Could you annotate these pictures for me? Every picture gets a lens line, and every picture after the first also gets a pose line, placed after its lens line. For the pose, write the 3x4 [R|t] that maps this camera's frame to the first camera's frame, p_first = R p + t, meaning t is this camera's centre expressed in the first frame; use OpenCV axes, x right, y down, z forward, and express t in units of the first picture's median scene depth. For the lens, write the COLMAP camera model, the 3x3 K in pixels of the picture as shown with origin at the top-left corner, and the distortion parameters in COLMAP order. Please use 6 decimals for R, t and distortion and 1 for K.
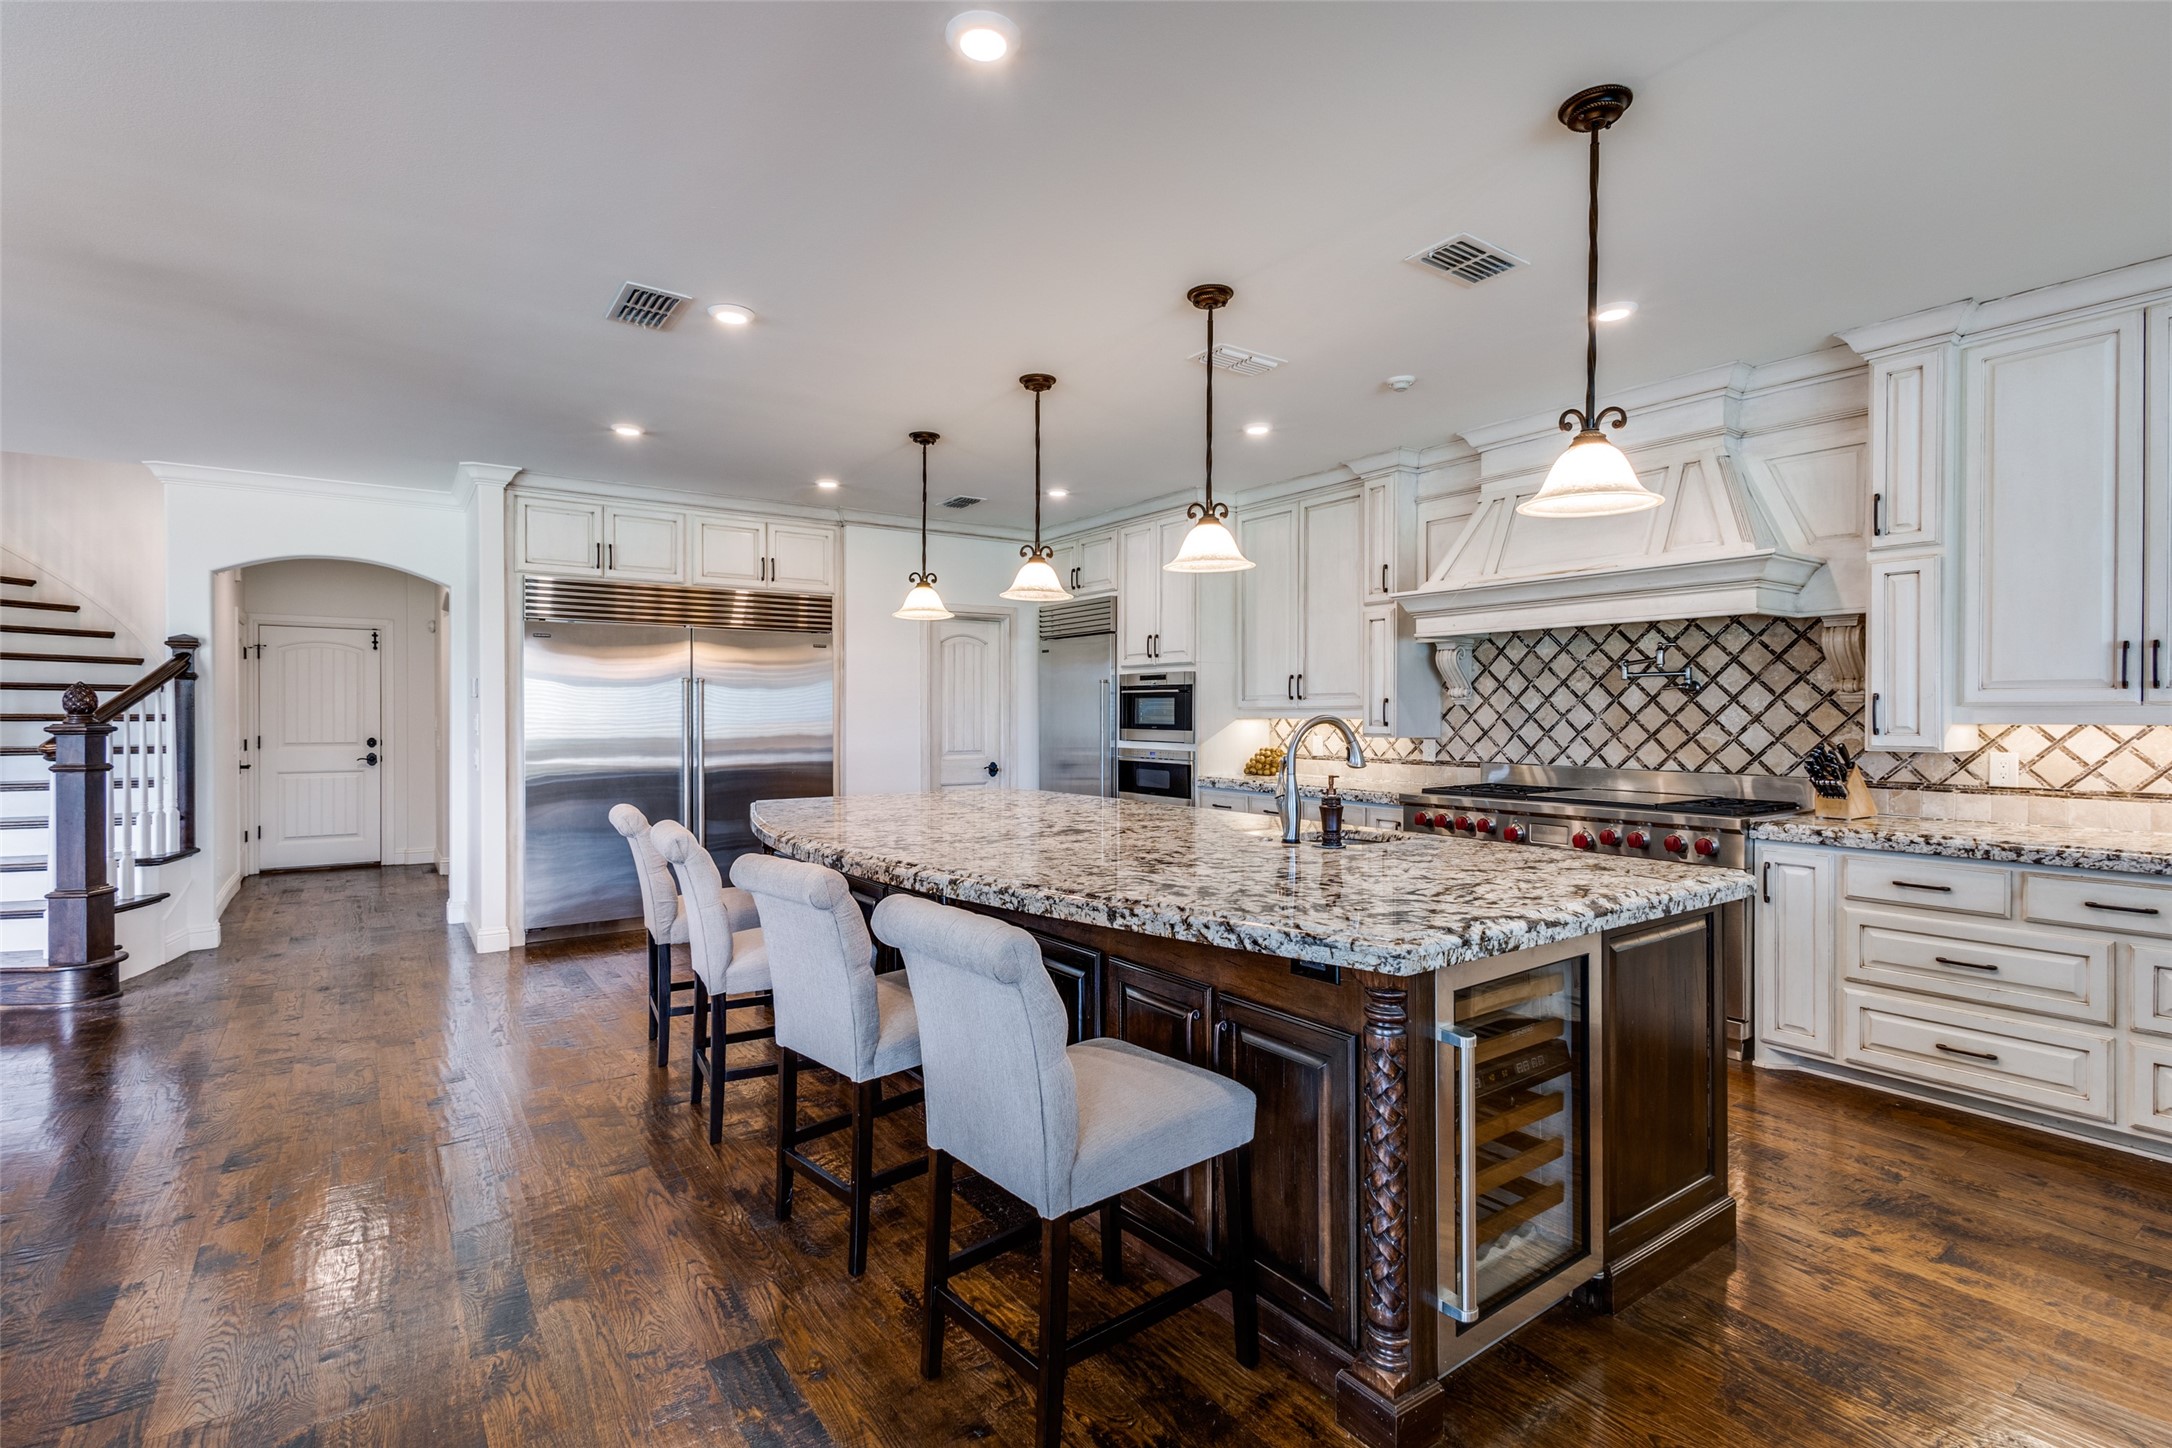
lens RADIAL K [[1014.6, 0, 1077.1], [0, 1014.6, 719.5], [0, 0, 1]] dist [0.012755, -0.003090]
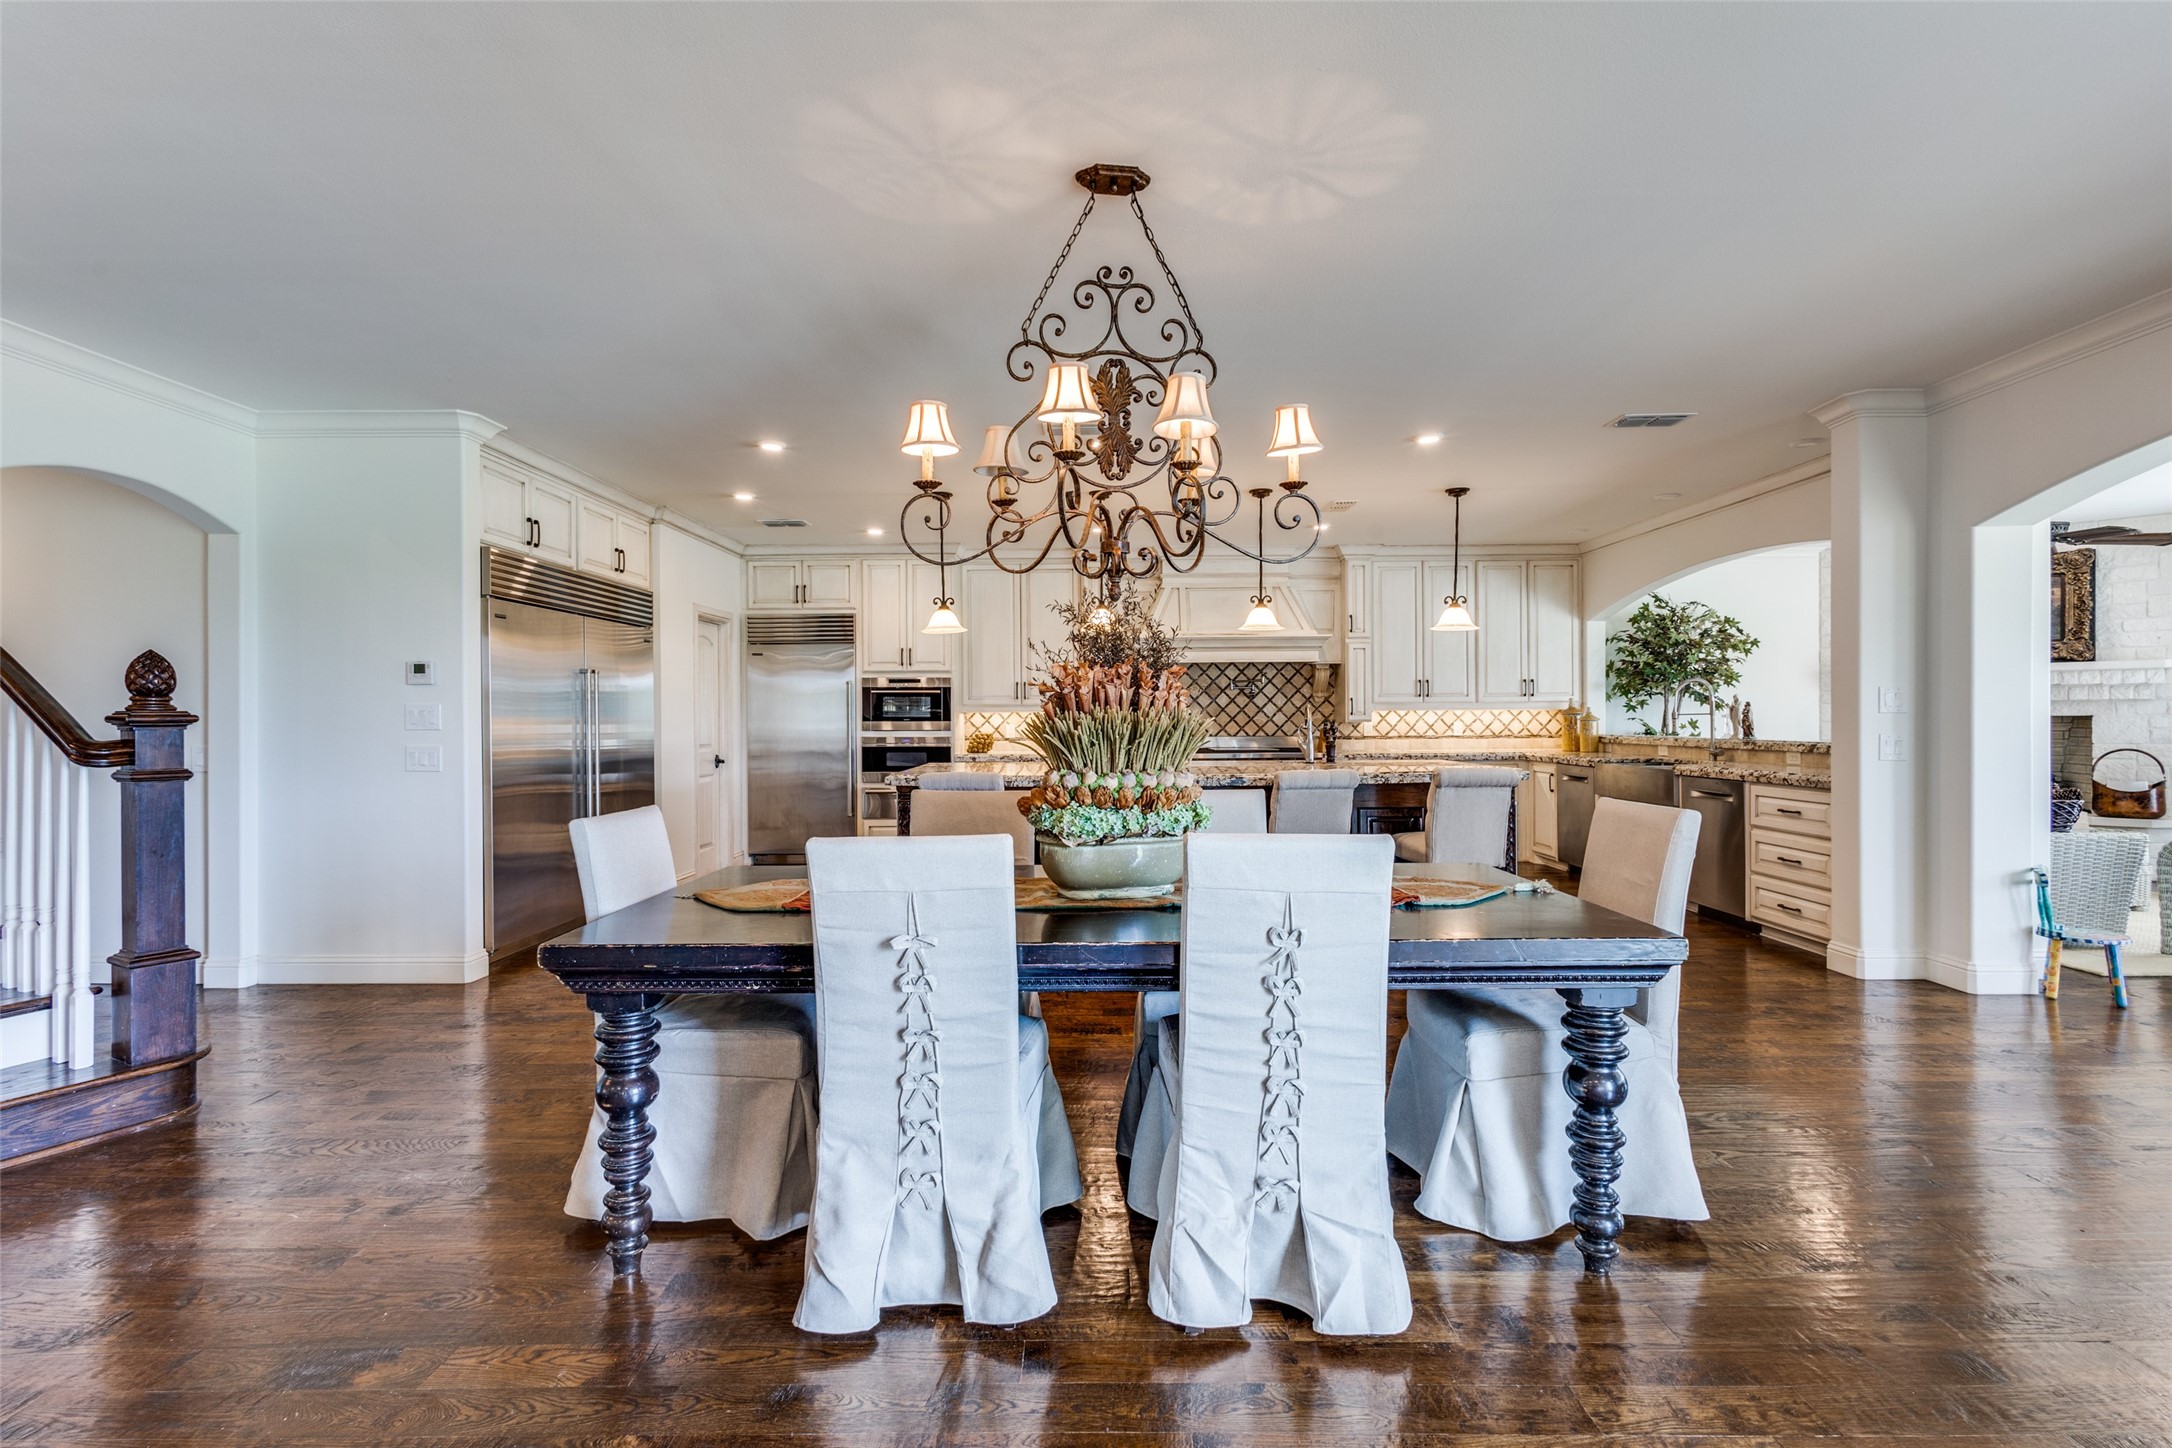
lens RADIAL K [[1014.6, 0, 1082.9], [0, 1014.6, 723.4], [0, 0, 1]] dist [0.012755, -0.003090]
pose [[0.585279, -0.007785, 0.810795, -1.139853], [0.011285, 0.999935, 0.001454, 0.017898], [-0.810753, 0.008298, 0.585329, 0.084248]]
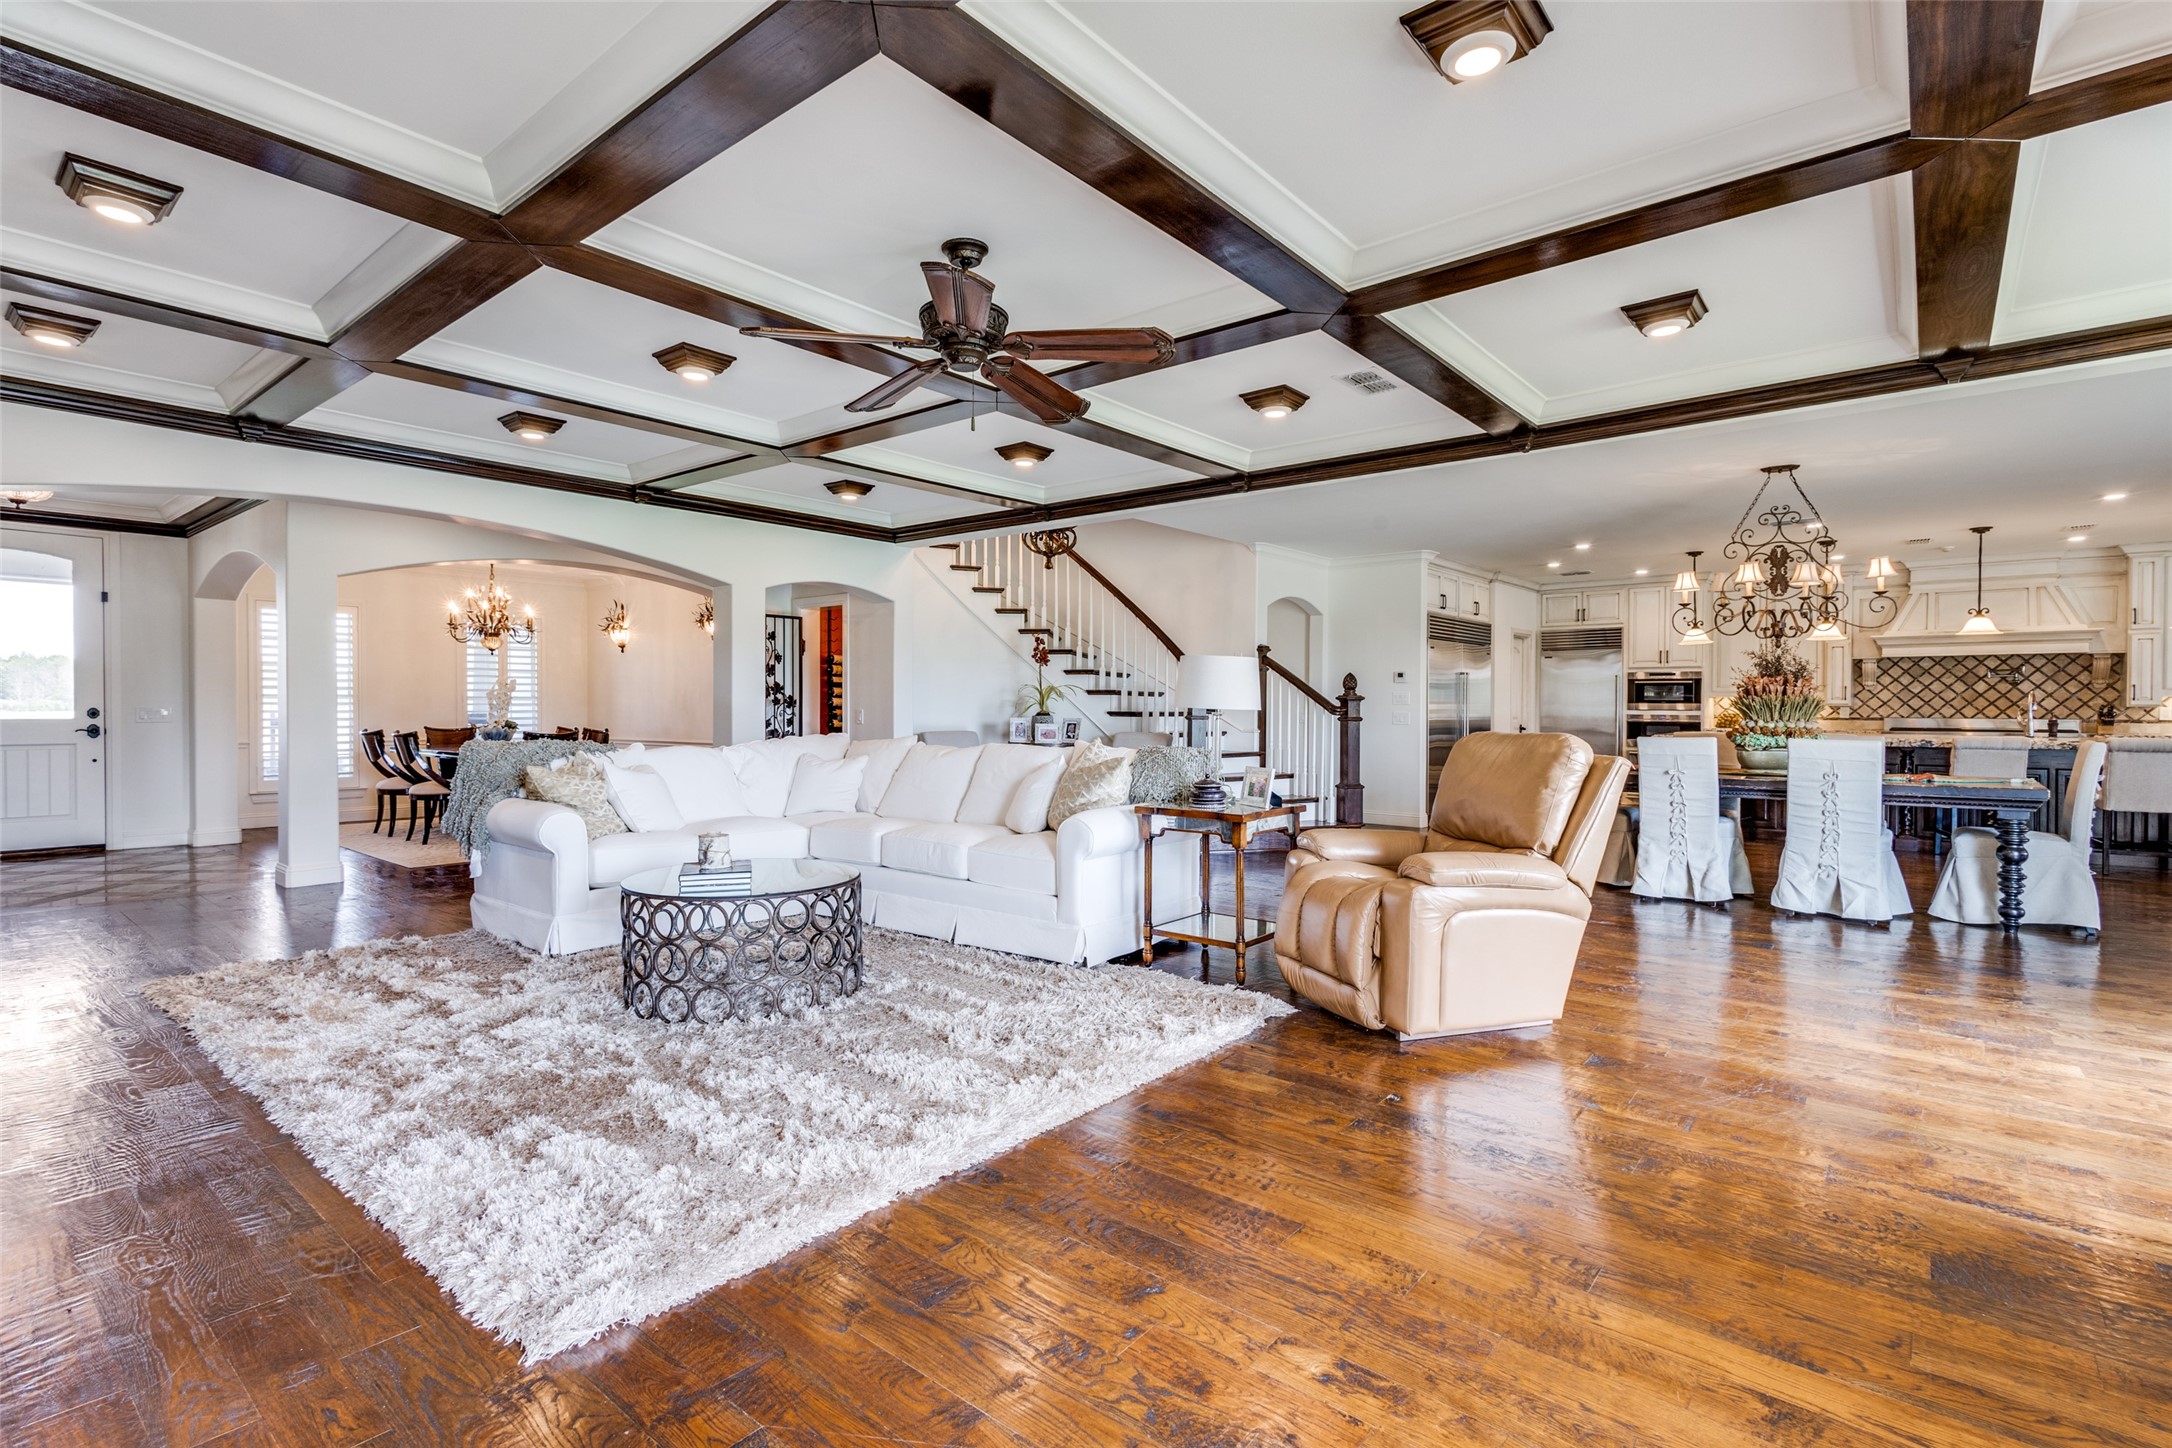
lens RADIAL K [[1014.6, 0, 1071.4], [0, 1014.6, 715.6], [0, 0, 1]] dist [0.012755, -0.003090]
pose [[0.967326, -0.001079, 0.253535, -1.878307], [0.000019, 0.999991, 0.004182, 0.032224], [-0.253537, -0.004040, 0.967317, -0.634282]]
